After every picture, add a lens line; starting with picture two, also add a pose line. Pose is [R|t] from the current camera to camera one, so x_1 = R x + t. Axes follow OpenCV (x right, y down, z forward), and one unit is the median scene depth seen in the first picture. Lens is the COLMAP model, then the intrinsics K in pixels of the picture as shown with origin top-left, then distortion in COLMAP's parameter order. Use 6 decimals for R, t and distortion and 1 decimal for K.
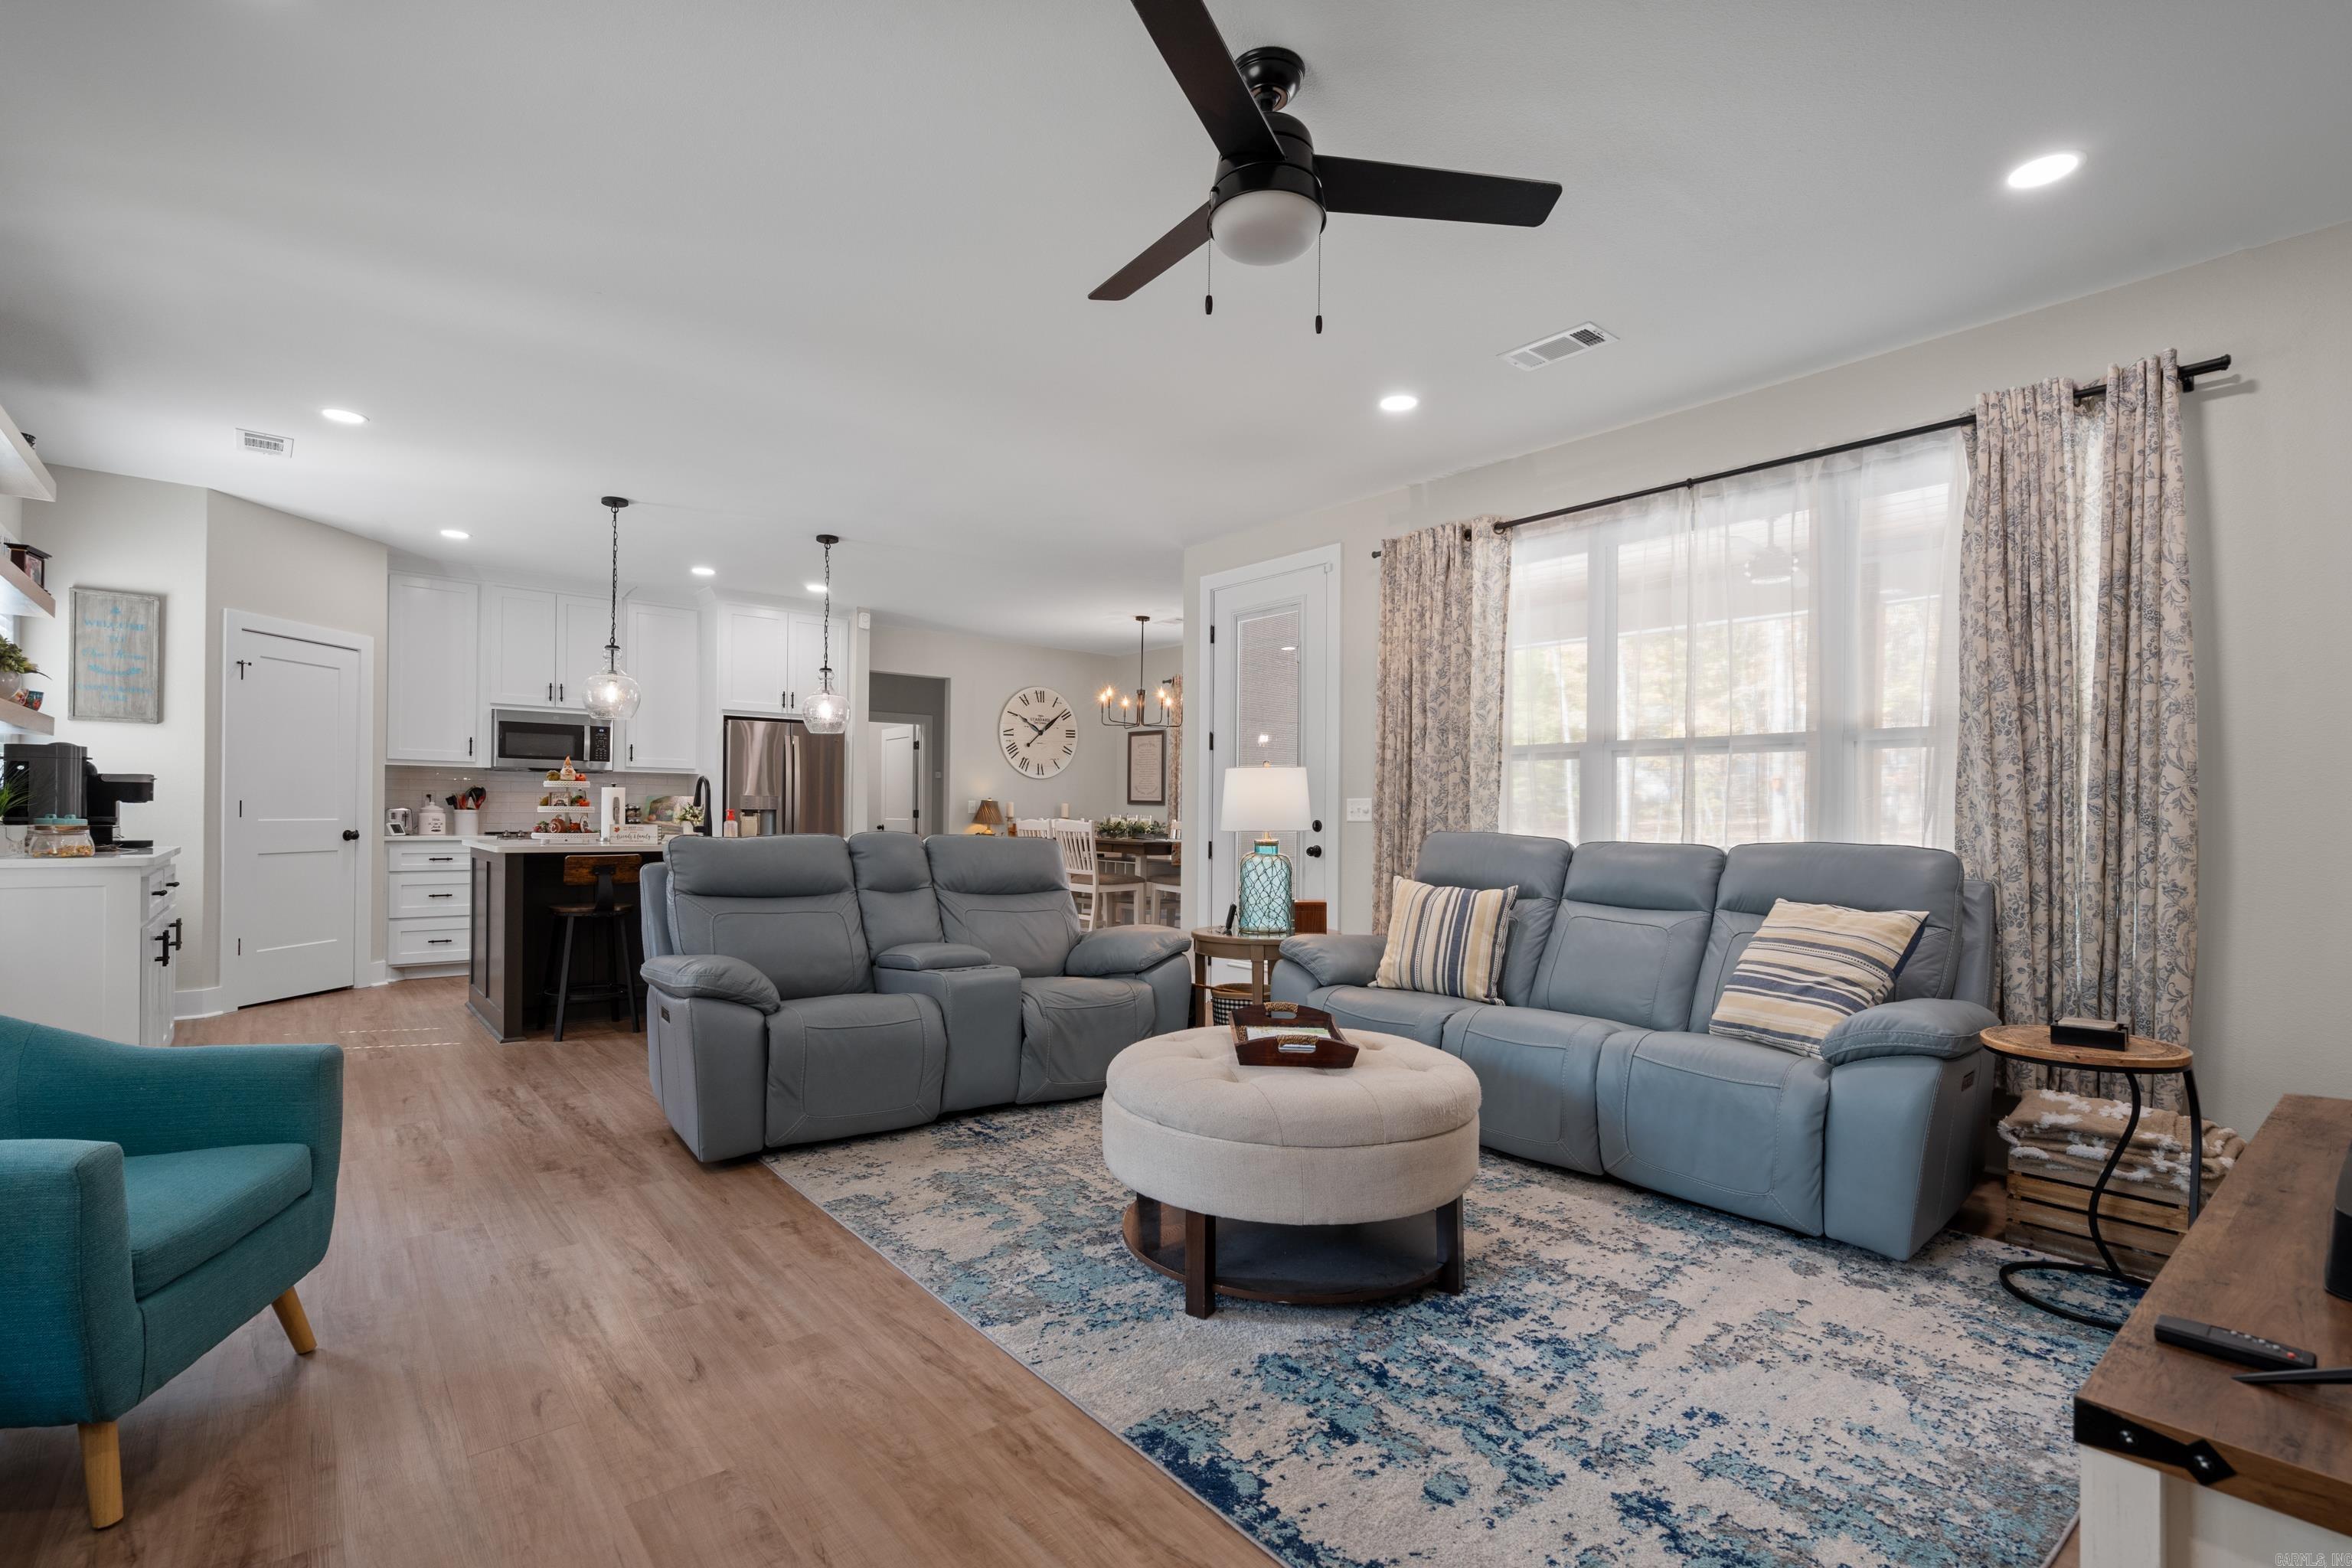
lens RADIAL K [[1084.8, 0, 1163.5], [0, 1084.8, 805.5], [0, 0, 1]] dist [0.000468, 0.000151]
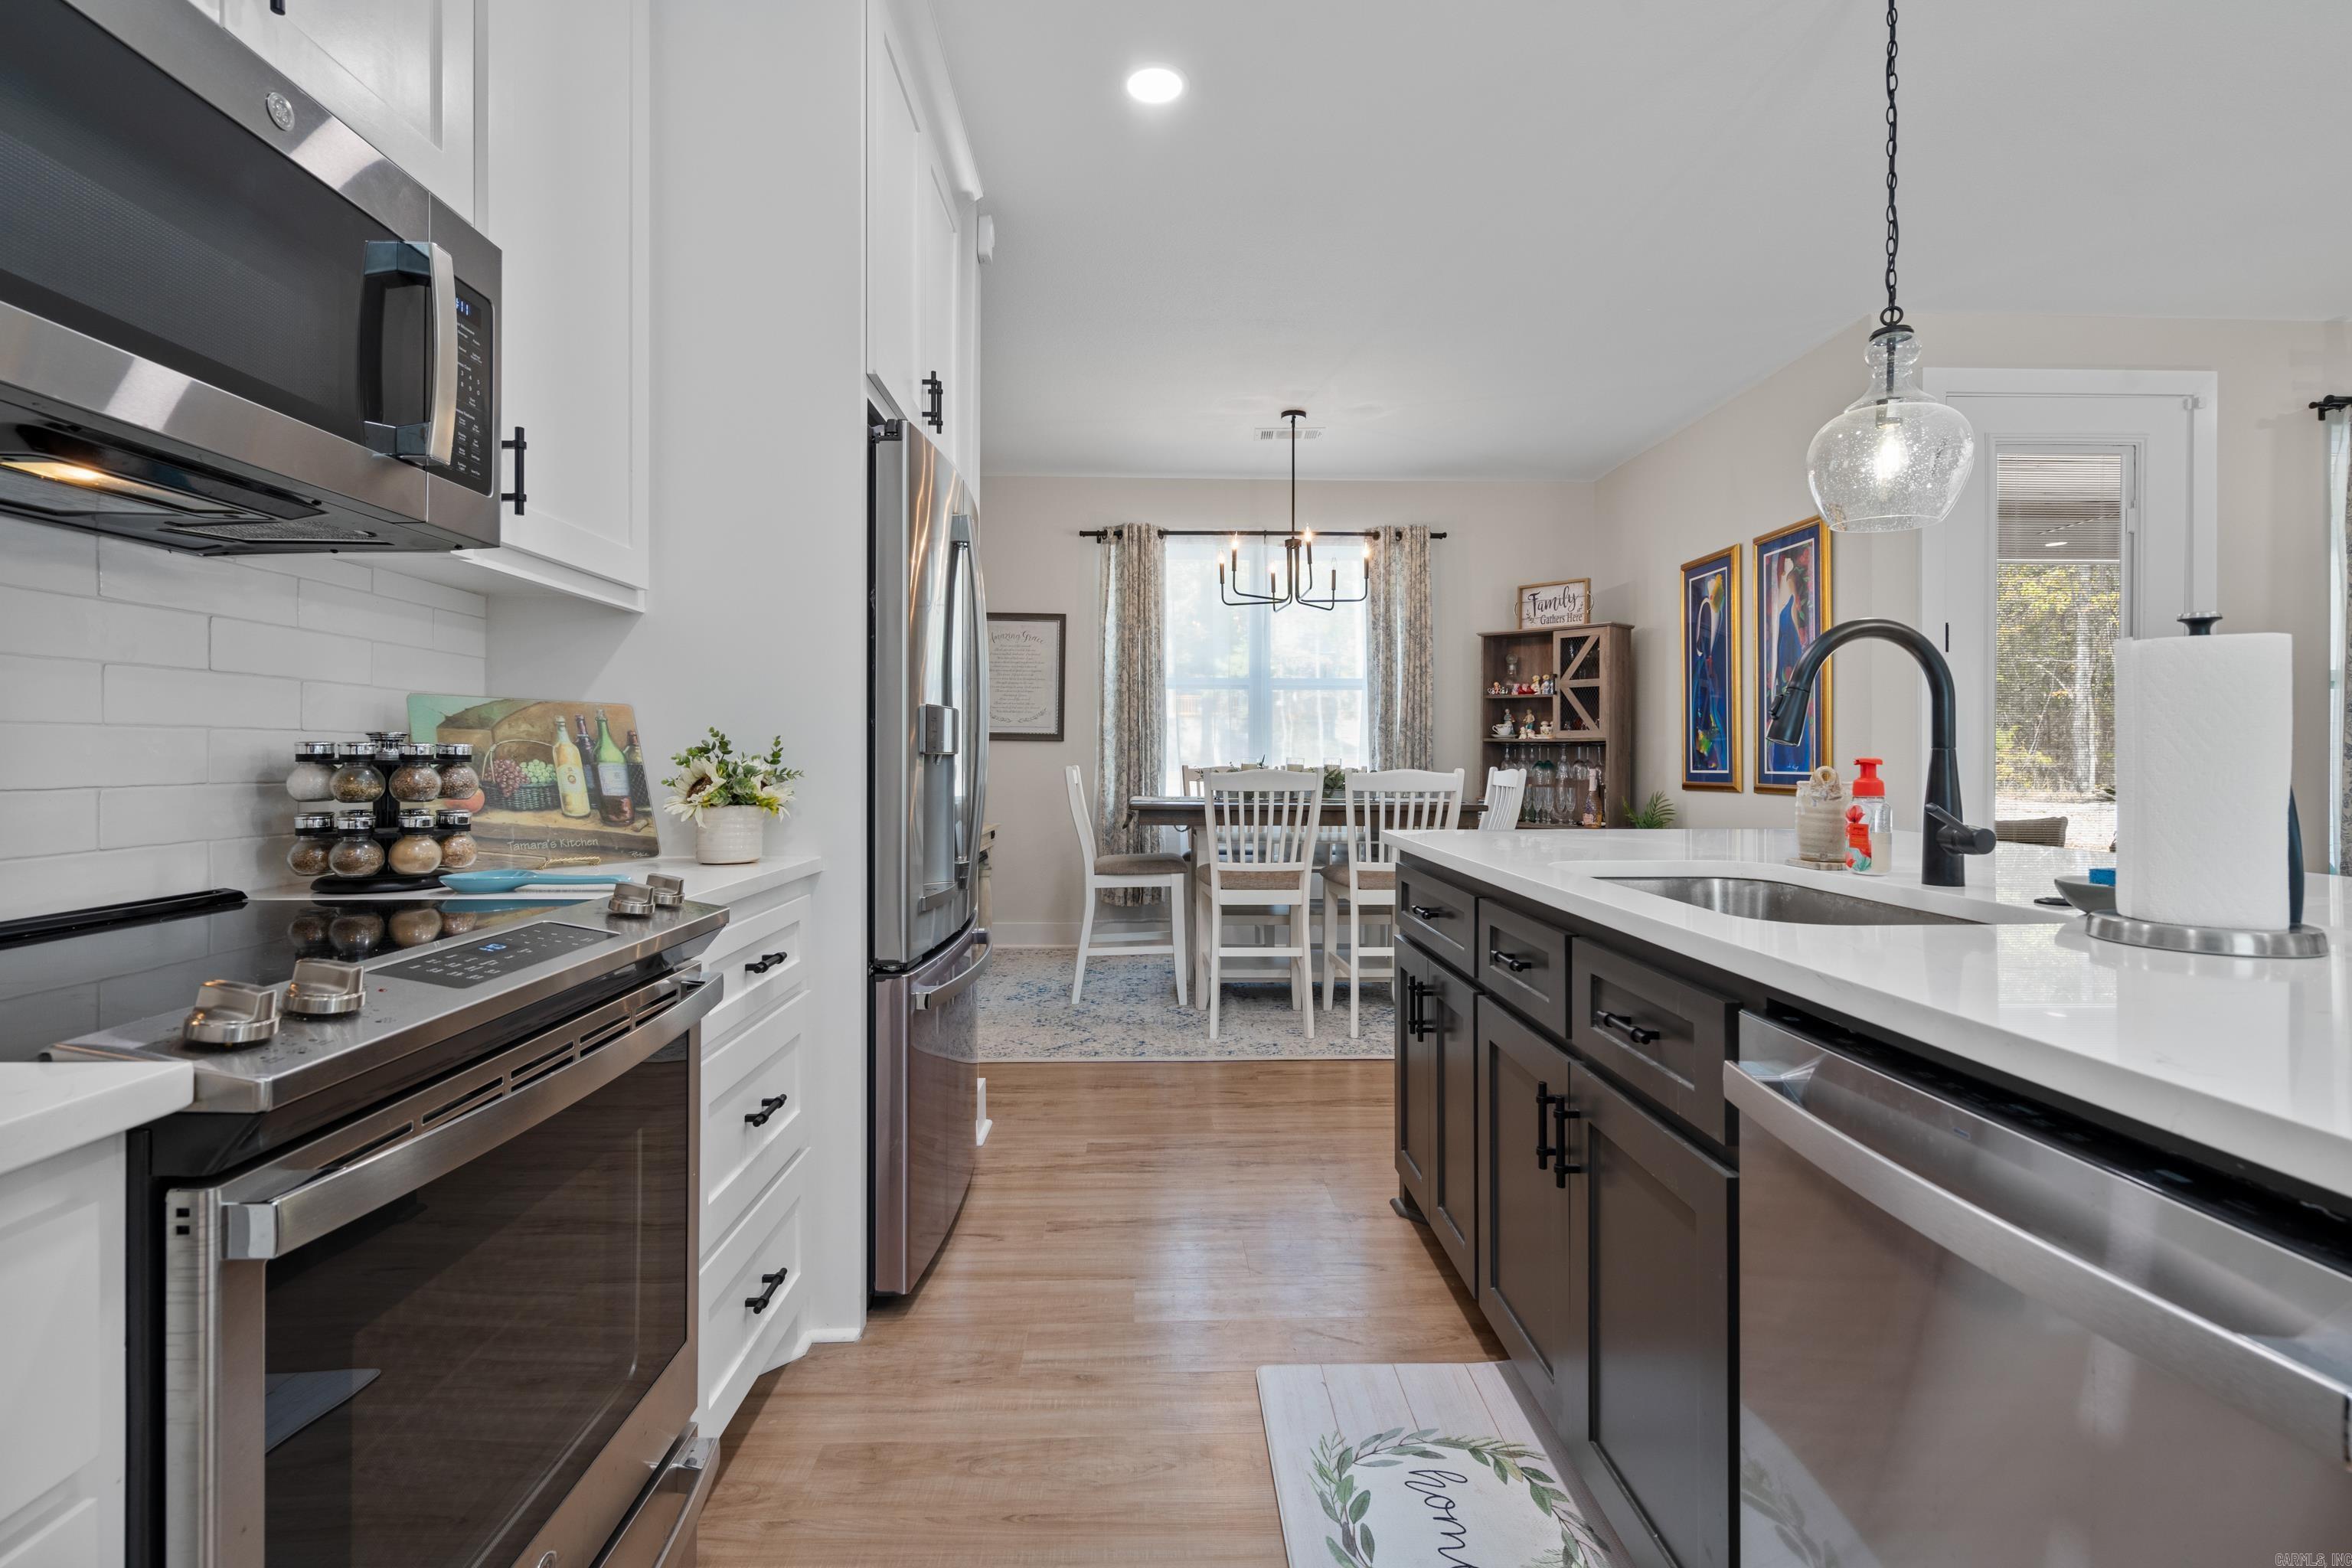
lens RADIAL K [[1071.5, 0, 1171.0], [0, 1071.5, 754.1], [0, 0, 1]] dist [-0.000008, 0.000116]
pose [[0.608765, -0.008476, 0.793306, -1.257545], [-0.000716, 0.999937, 0.011233, 0.000689], [-0.793351, -0.007406, 0.608720, 1.733102]]
